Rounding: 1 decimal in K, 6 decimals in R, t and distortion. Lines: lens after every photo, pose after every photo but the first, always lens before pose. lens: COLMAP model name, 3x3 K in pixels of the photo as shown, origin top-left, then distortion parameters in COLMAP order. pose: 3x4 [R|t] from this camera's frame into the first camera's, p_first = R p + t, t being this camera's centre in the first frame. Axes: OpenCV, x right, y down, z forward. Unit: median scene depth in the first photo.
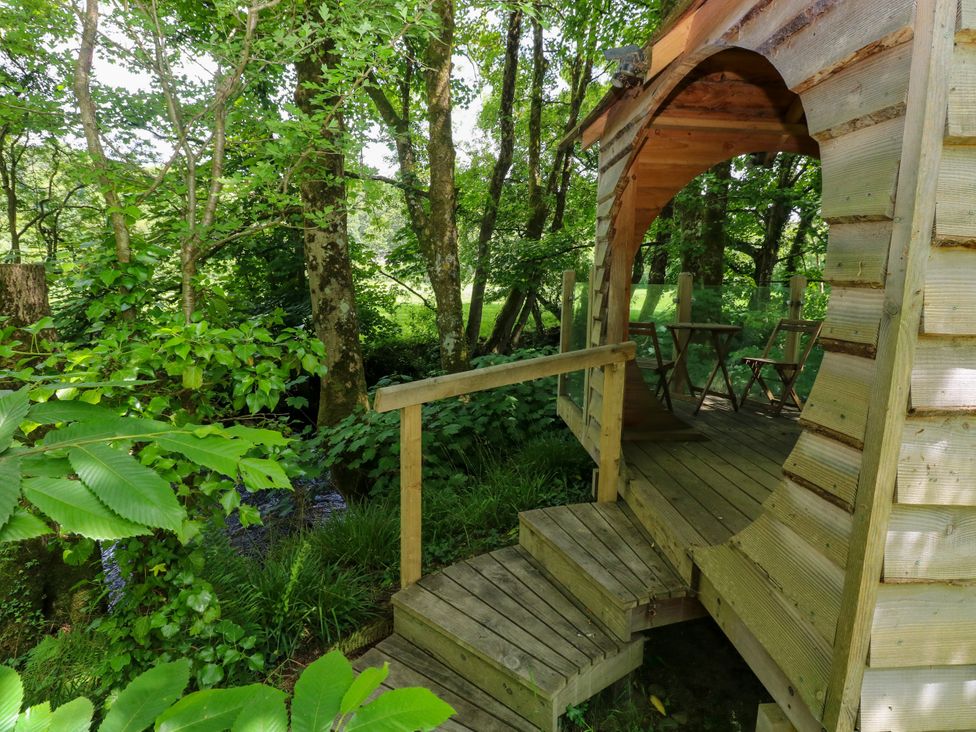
lens RADIAL K [[509.0, 0, 485.8], [0, 509.0, 355.6], [0, 0, 1]] dist [0.005073, -0.016783]
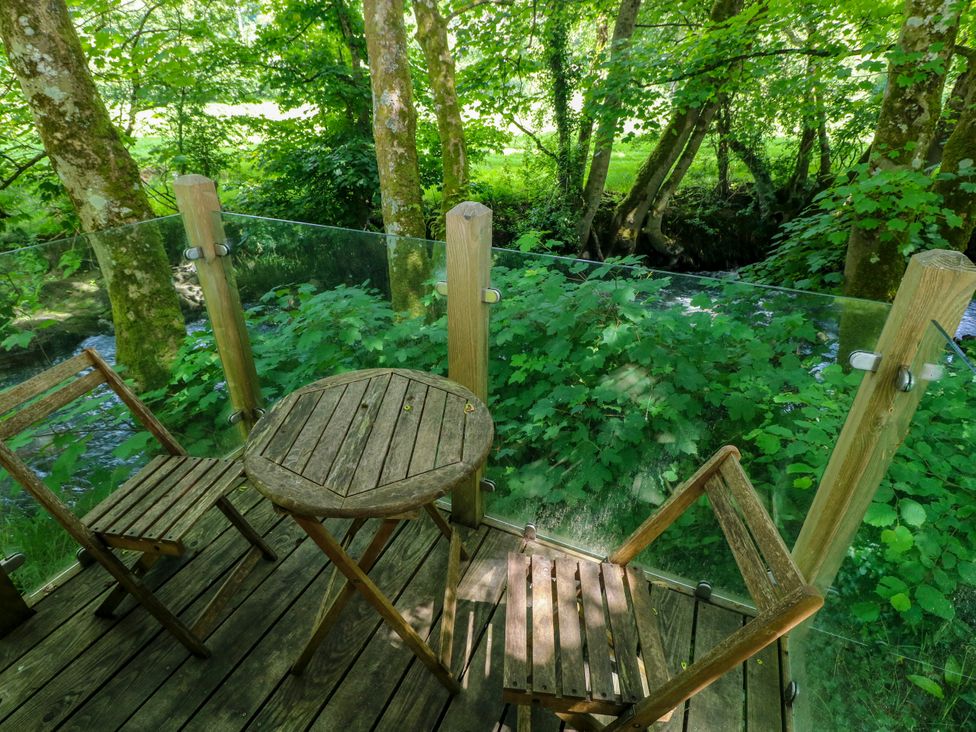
lens RADIAL K [[509.0, 0, 485.8], [0, 509.0, 355.6], [0, 0, 1]] dist [0.005073, -0.016783]
pose [[0.889664, 0.200719, -0.410135, 0.452443], [-0.055778, 0.939250, 0.338672, -0.152415], [0.453197, -0.278428, 0.846812, 0.608753]]
